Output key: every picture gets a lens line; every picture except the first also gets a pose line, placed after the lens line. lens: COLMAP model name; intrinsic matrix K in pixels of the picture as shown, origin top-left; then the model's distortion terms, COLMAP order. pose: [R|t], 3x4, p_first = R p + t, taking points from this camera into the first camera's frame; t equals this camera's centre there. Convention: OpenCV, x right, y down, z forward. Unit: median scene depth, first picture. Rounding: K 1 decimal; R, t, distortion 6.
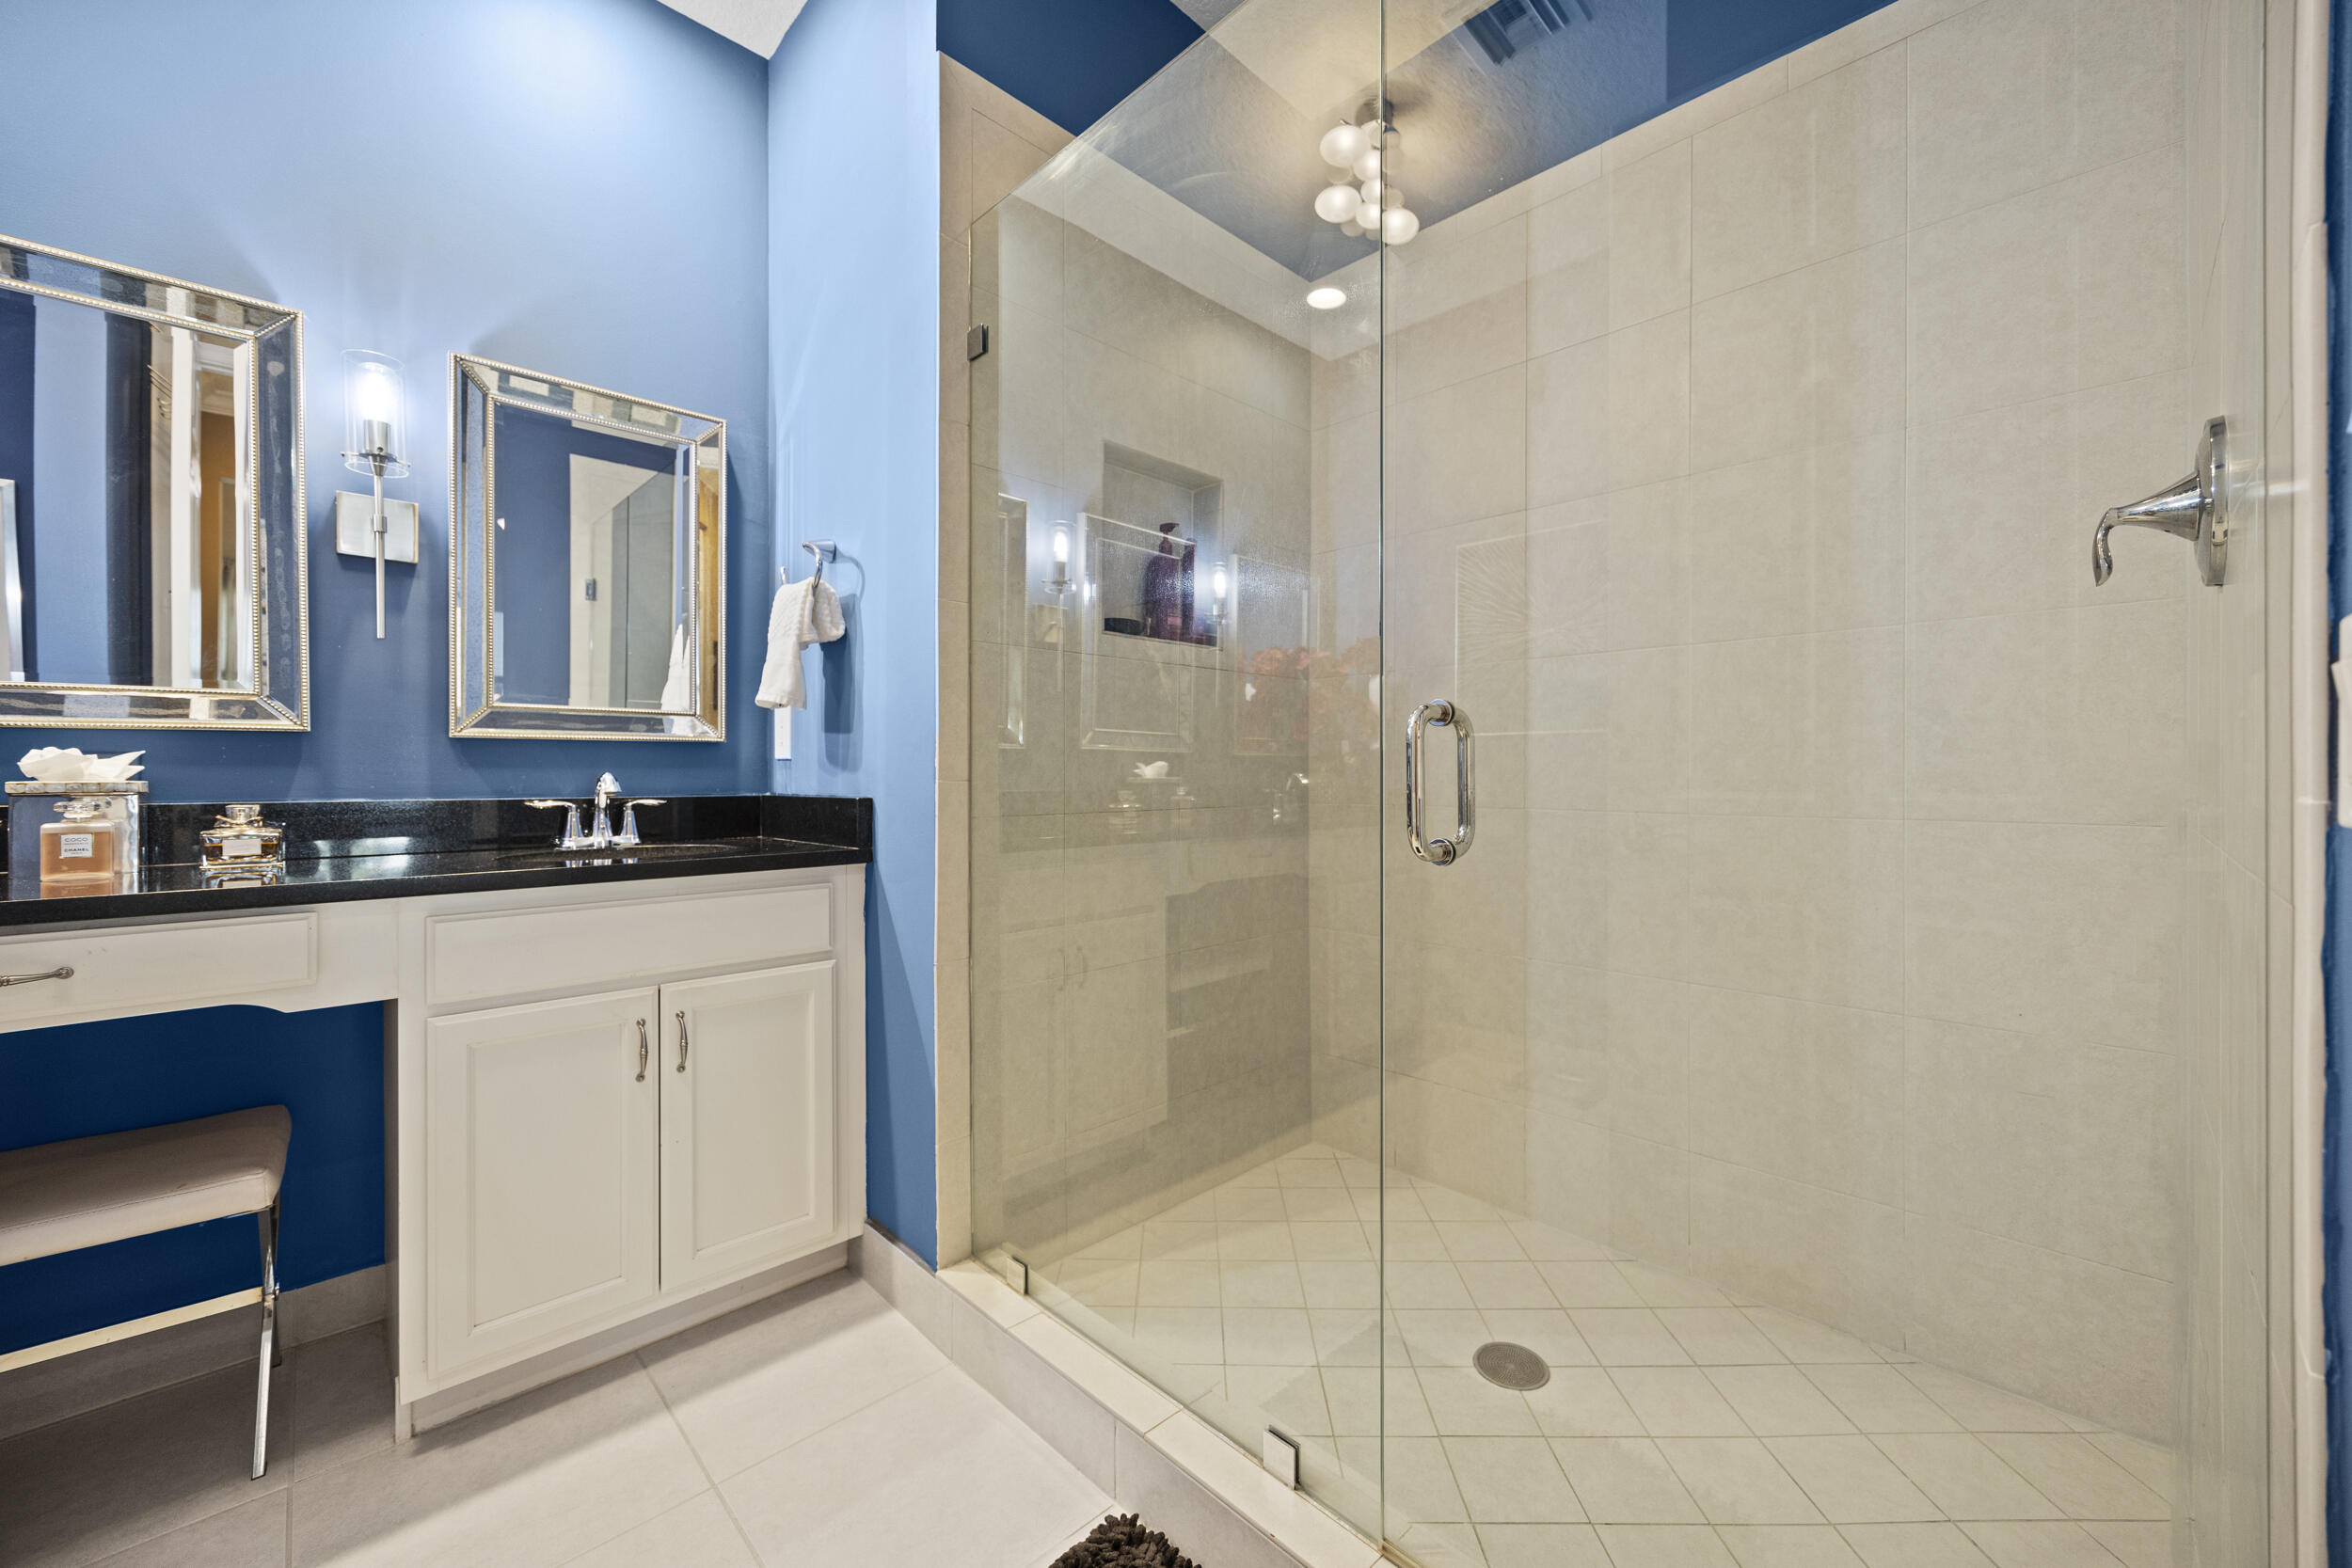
lens RADIAL K [[903.0, 0, 1190.0], [0, 903.0, 772.5], [0, 0, 1]] dist [-0.001850, -0.000056]
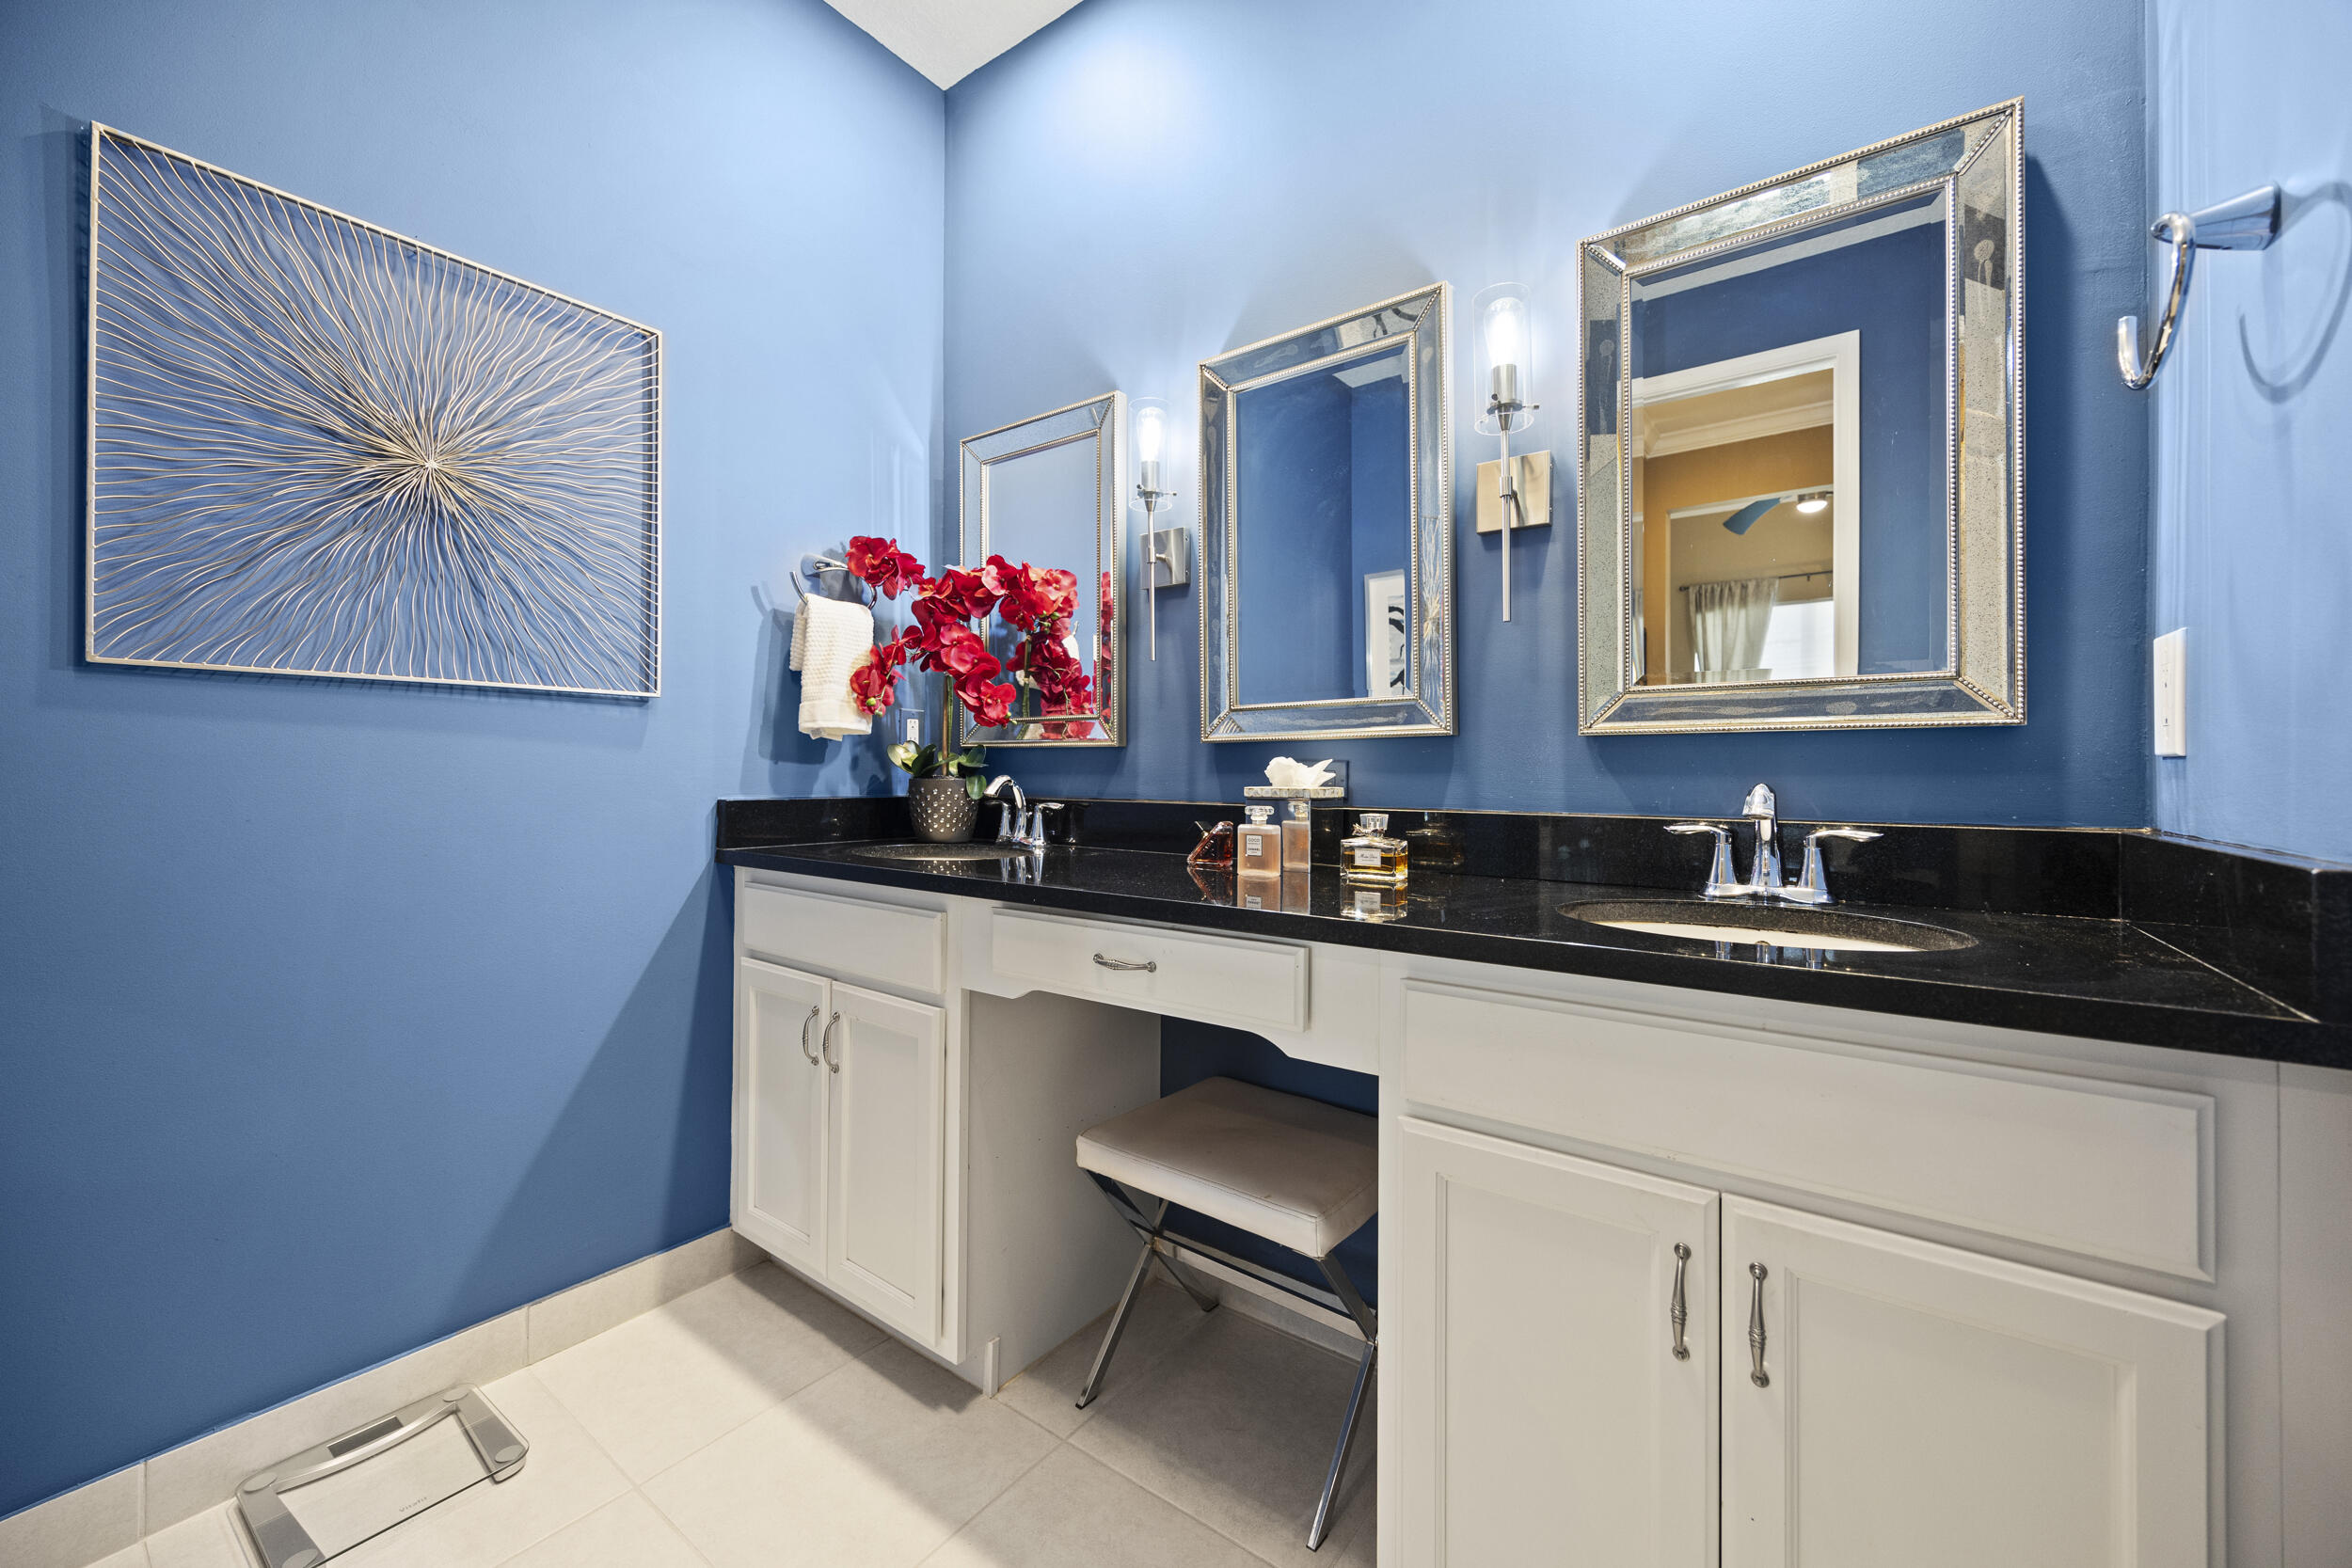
lens RADIAL K [[903.0, 0, 1181.3], [0, 903.0, 768.9], [0, 0, 1]] dist [-0.001850, -0.000056]
pose [[0.169609, -0.000946, -0.985511, -0.114911], [-0.001860, 0.999997, -0.001280, -0.009268], [0.985510, 0.002050, 0.169607, 0.554837]]
